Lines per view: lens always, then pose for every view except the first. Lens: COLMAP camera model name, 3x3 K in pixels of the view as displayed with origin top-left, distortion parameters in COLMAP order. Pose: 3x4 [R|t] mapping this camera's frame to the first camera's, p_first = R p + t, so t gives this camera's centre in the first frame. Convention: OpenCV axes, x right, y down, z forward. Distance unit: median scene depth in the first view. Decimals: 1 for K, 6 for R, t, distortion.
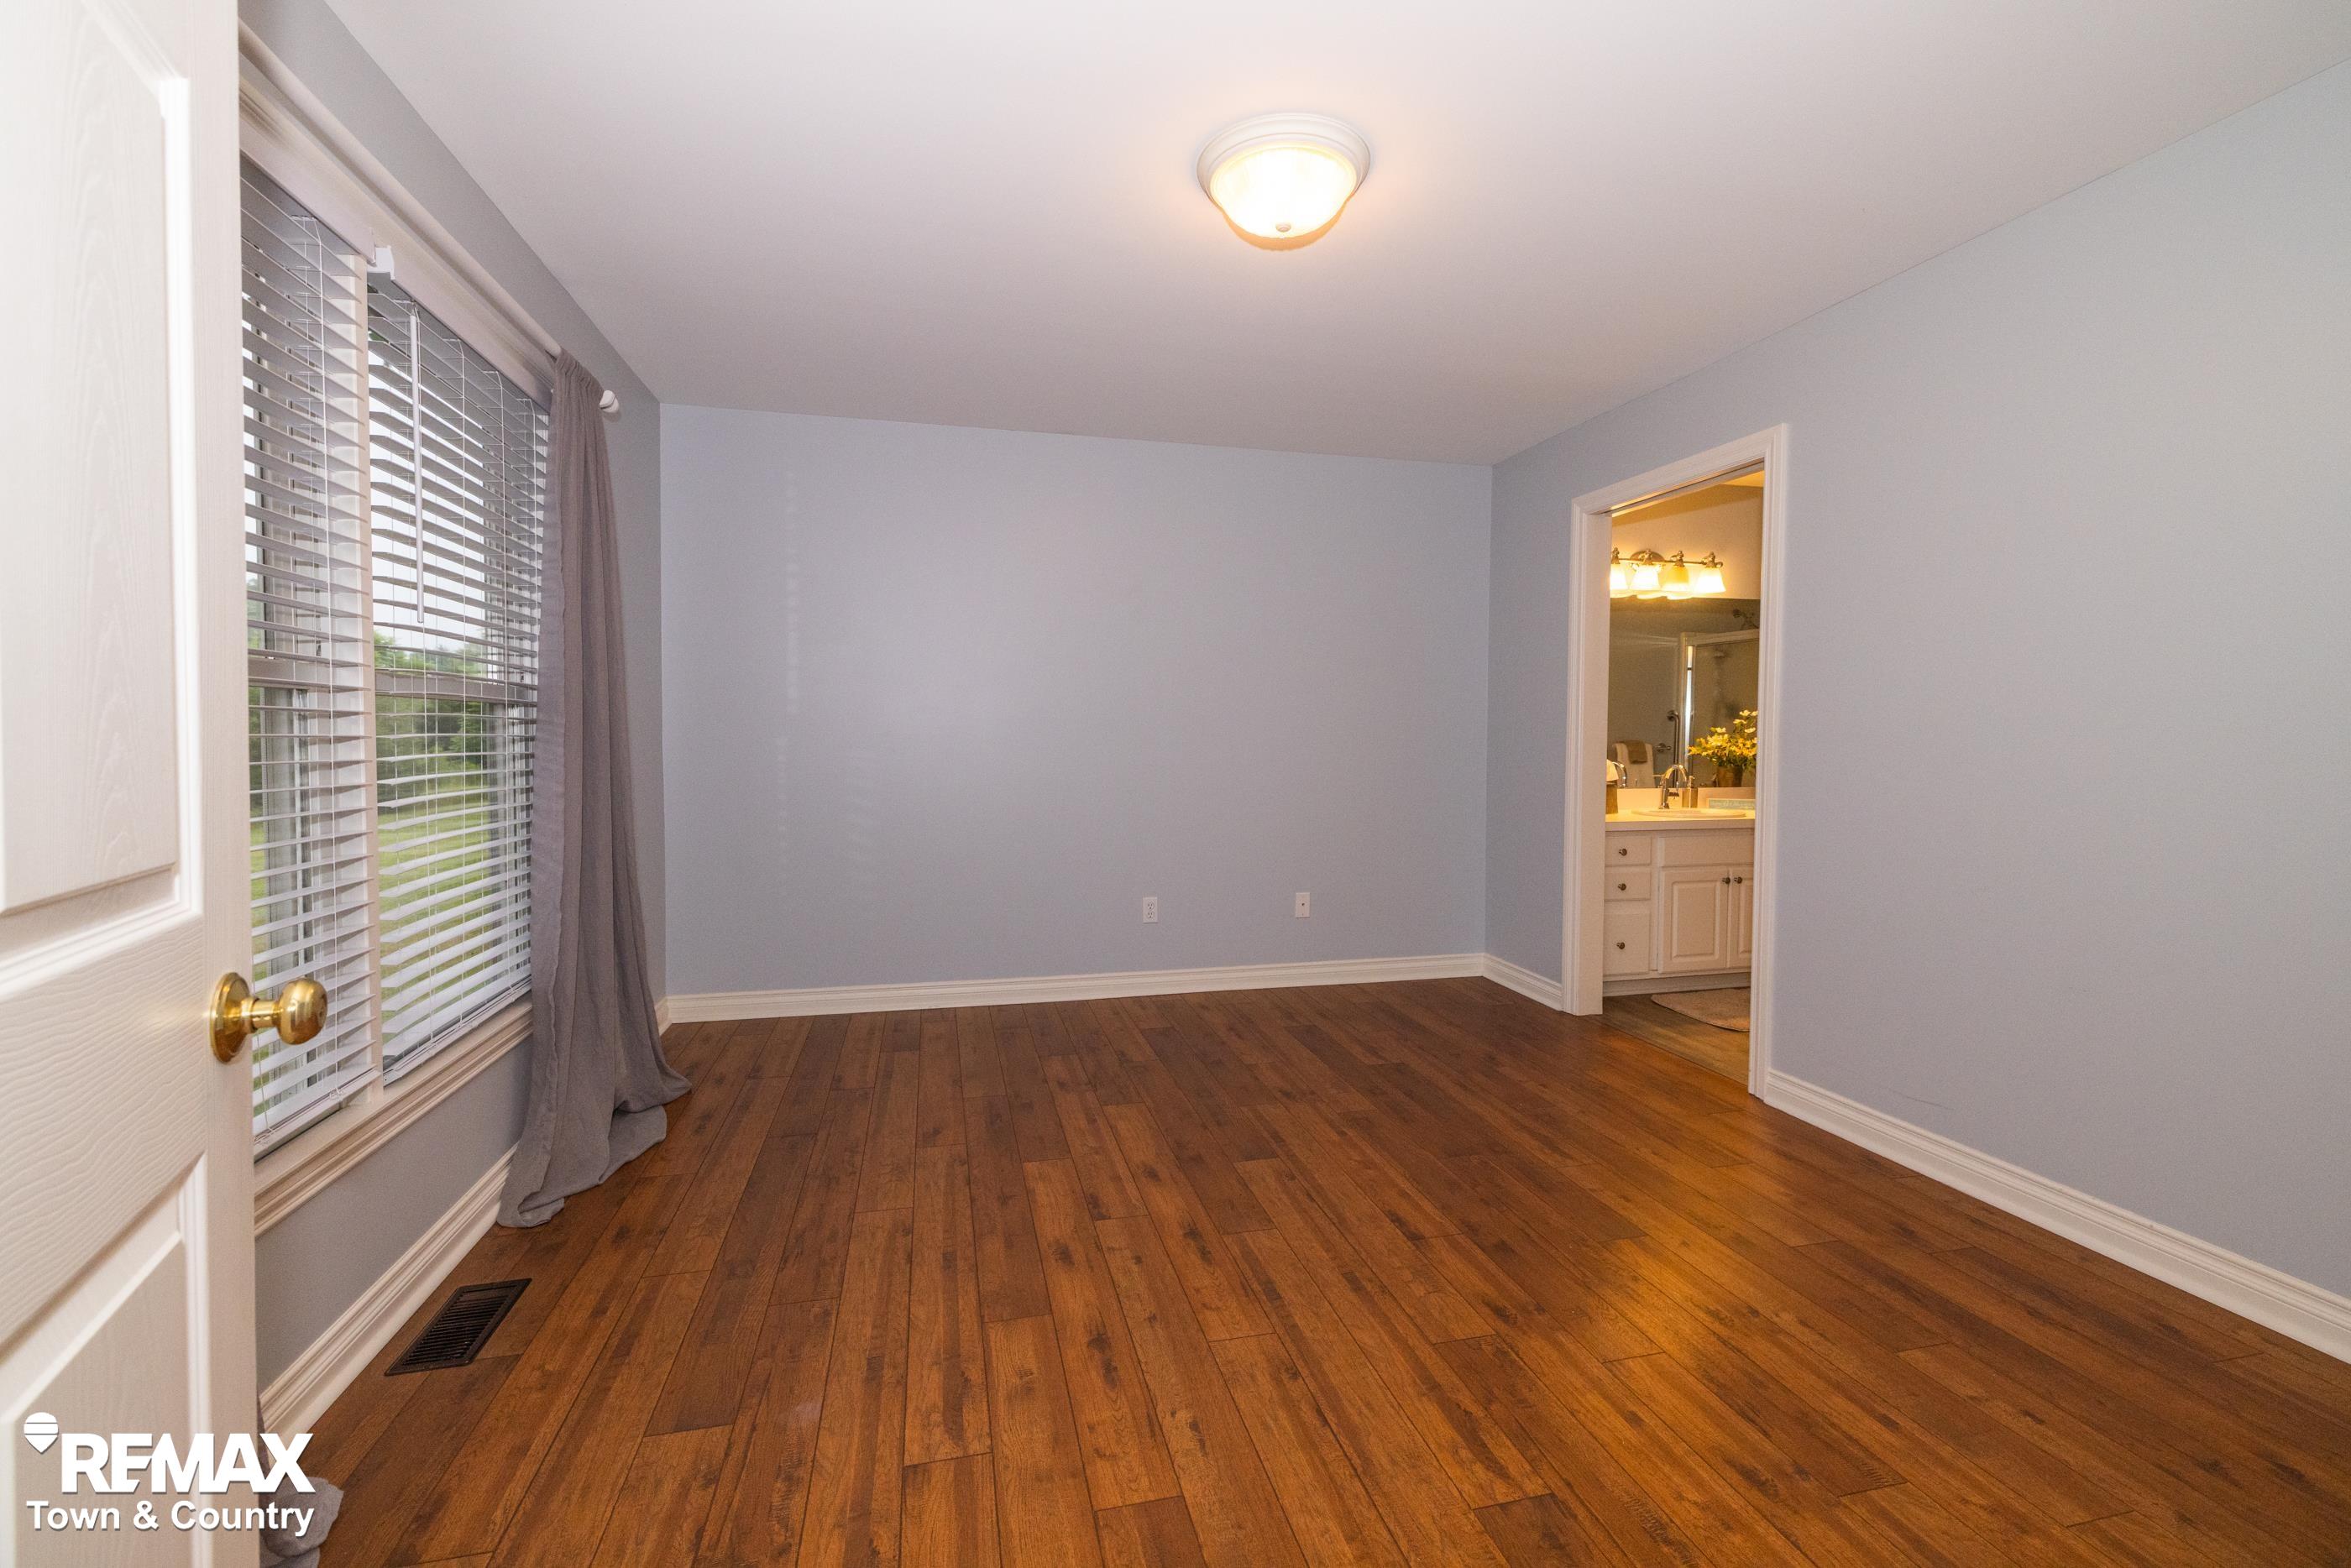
lens RADIAL K [[977.6, 0, 1153.4], [0, 977.6, 775.9], [0, 0, 1]] dist [-0.001496, 0.000751]
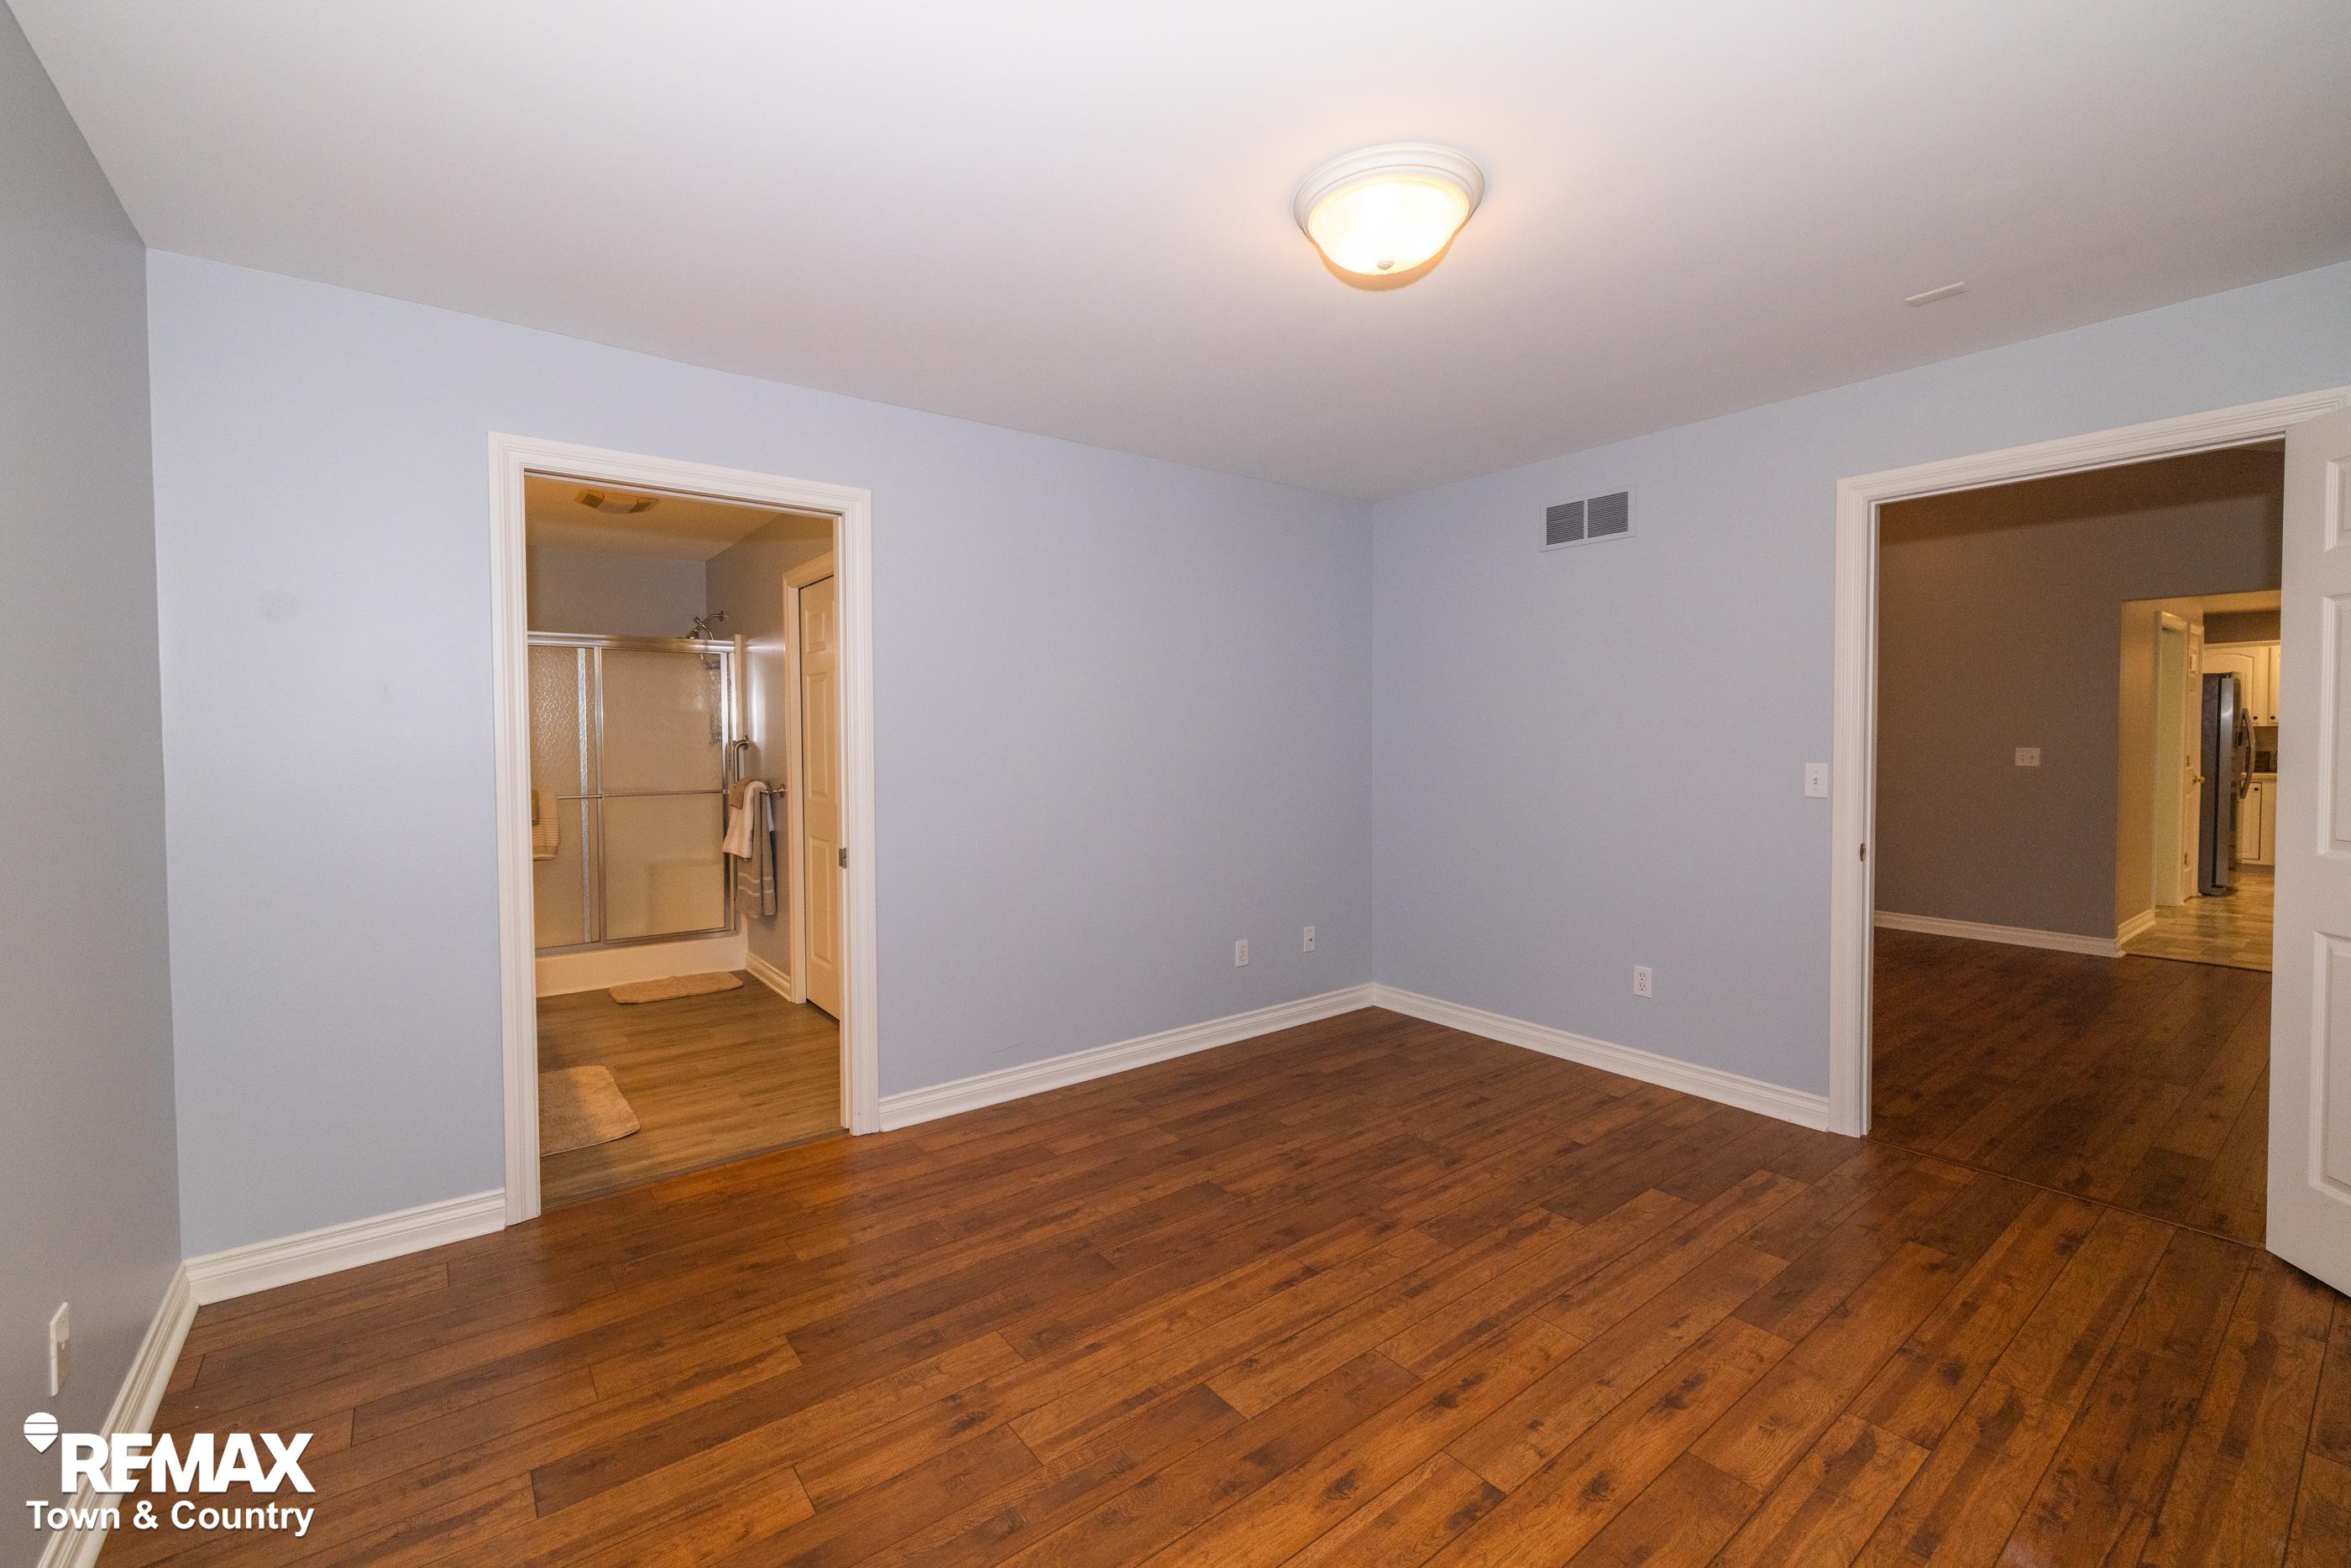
lens RADIAL K [[977.6, 0, 1174.0], [0, 977.6, 759.2], [0, 0, 1]] dist [-0.001496, 0.000751]
pose [[-0.419003, -0.024435, 0.907656, -0.632977], [0.042732, 0.997999, 0.046594, -0.145126], [-0.906979, 0.058309, -0.417120, 1.563161]]
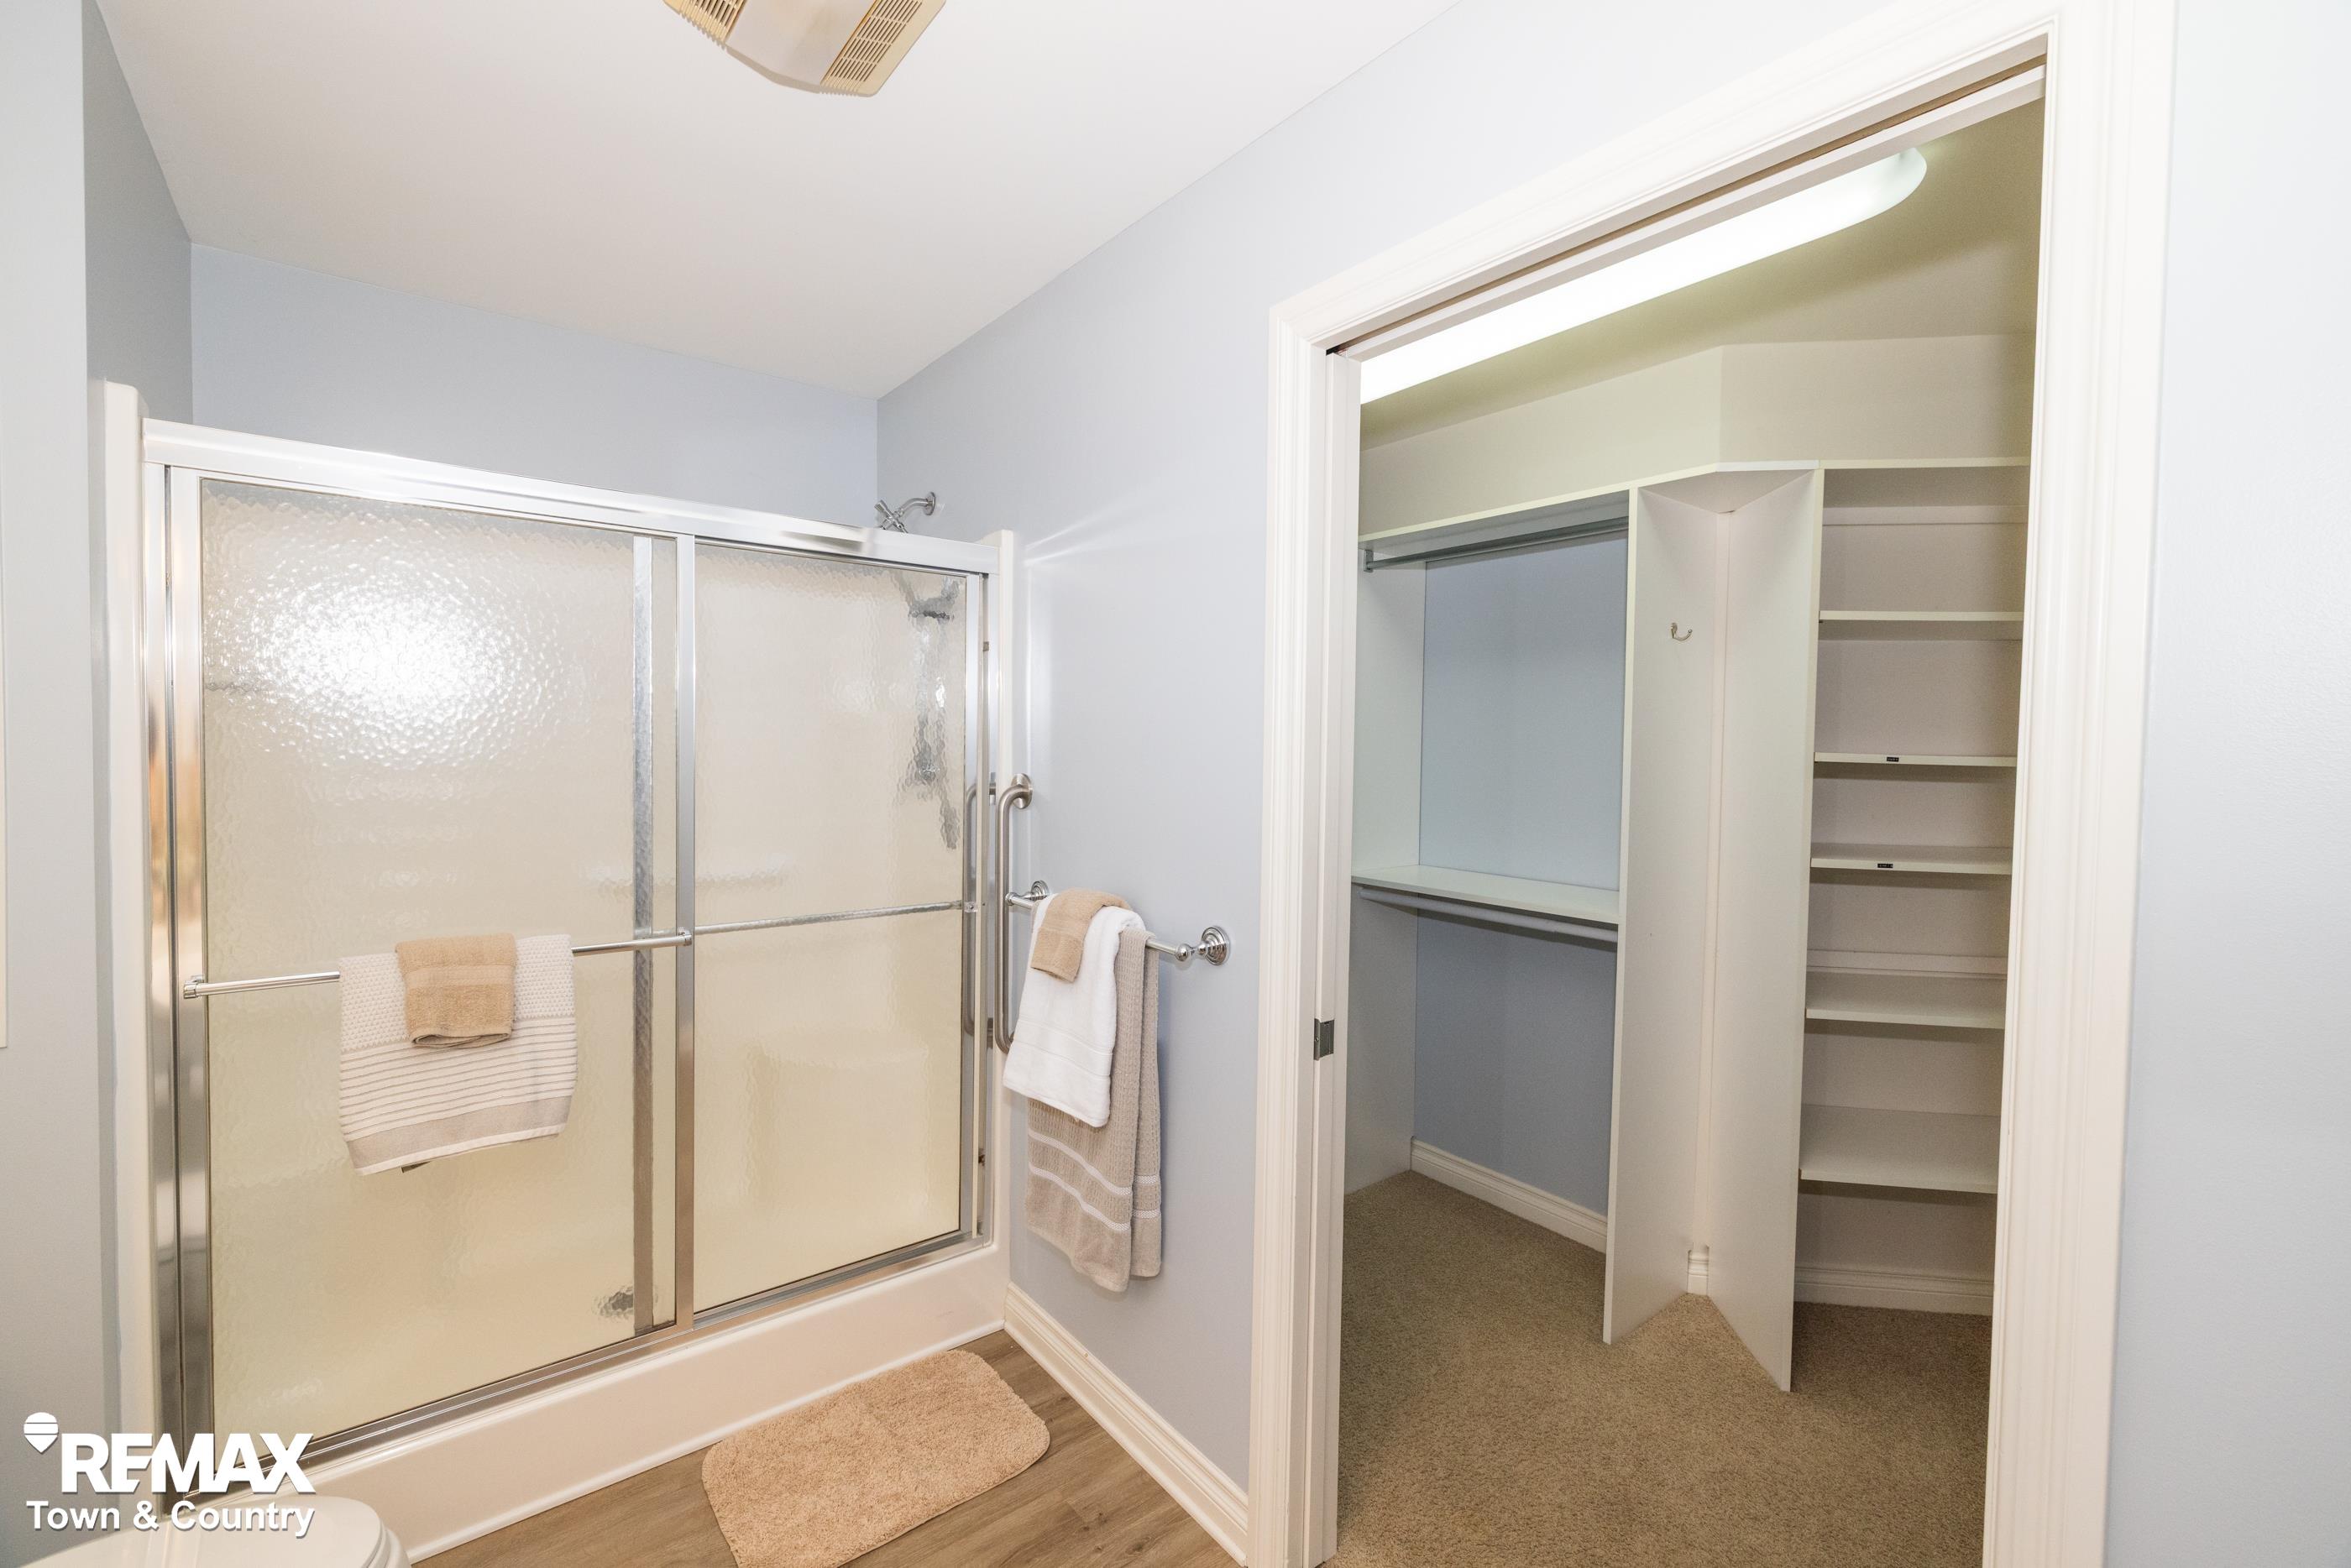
lens RADIAL K [[977.6, 0, 1155.5], [0, 977.6, 775.4], [0, 0, 1]] dist [-0.001496, 0.000751]
pose [[-0.419374, -0.036629, 0.907074, 1.078990], [0.025823, 0.998300, 0.052252, -0.184093], [-0.907446, 0.045337, -0.417716, 1.810165]]
